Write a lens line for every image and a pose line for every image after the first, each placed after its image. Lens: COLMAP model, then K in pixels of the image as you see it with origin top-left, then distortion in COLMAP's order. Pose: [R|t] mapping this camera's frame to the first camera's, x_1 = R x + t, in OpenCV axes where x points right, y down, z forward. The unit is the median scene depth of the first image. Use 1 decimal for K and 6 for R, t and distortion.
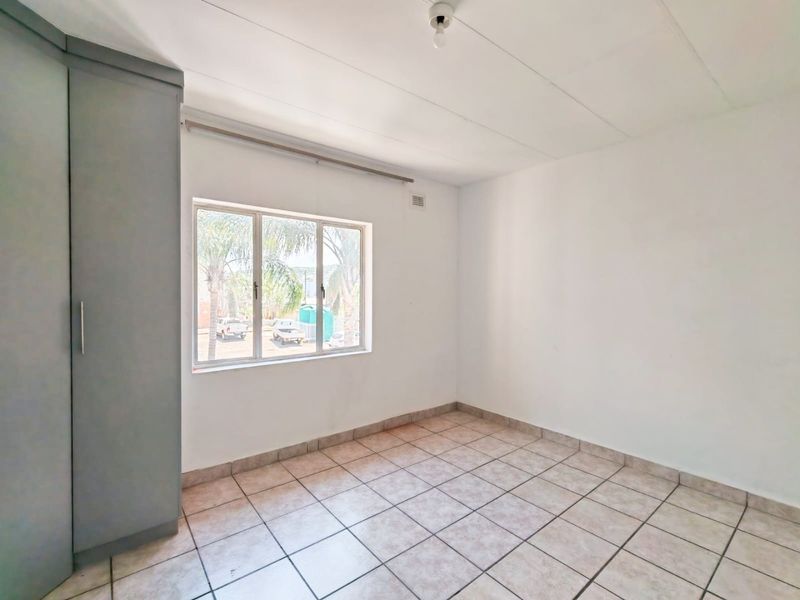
lens RADIAL K [[364.6, 0, 401.4], [0, 364.6, 299.9], [0, 0, 1]] dist [0.004053, -0.000975]
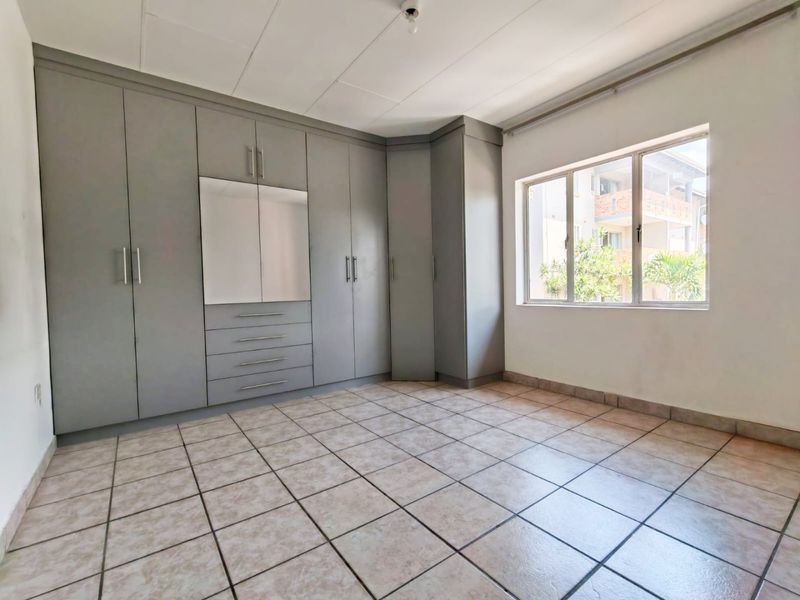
lens RADIAL K [[364.6, 0, 402.1], [0, 364.6, 299.5], [0, 0, 1]] dist [0.004053, -0.000975]
pose [[-0.048113, 0.029943, -0.998393, 0.773855], [0.006861, 0.999537, 0.029646, 0.118259], [0.998818, -0.005424, -0.048296, 0.548908]]
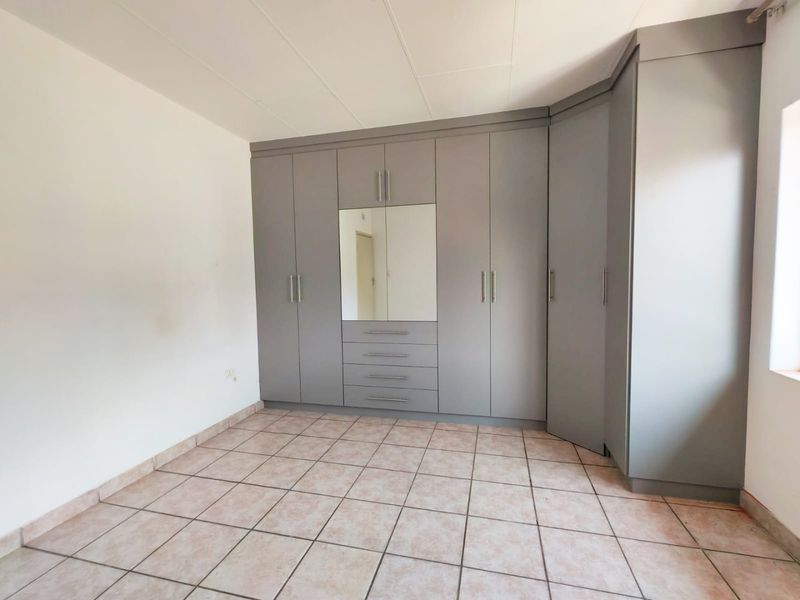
lens RADIAL K [[364.6, 0, 400.0], [0, 364.6, 299.6], [0, 0, 1]] dist [0.004053, -0.000975]
pose [[-0.799701, 0.042391, -0.598901, 0.356470], [0.002990, 0.997773, 0.066630, 0.017138], [0.600392, 0.051494, -0.798047, 0.994882]]
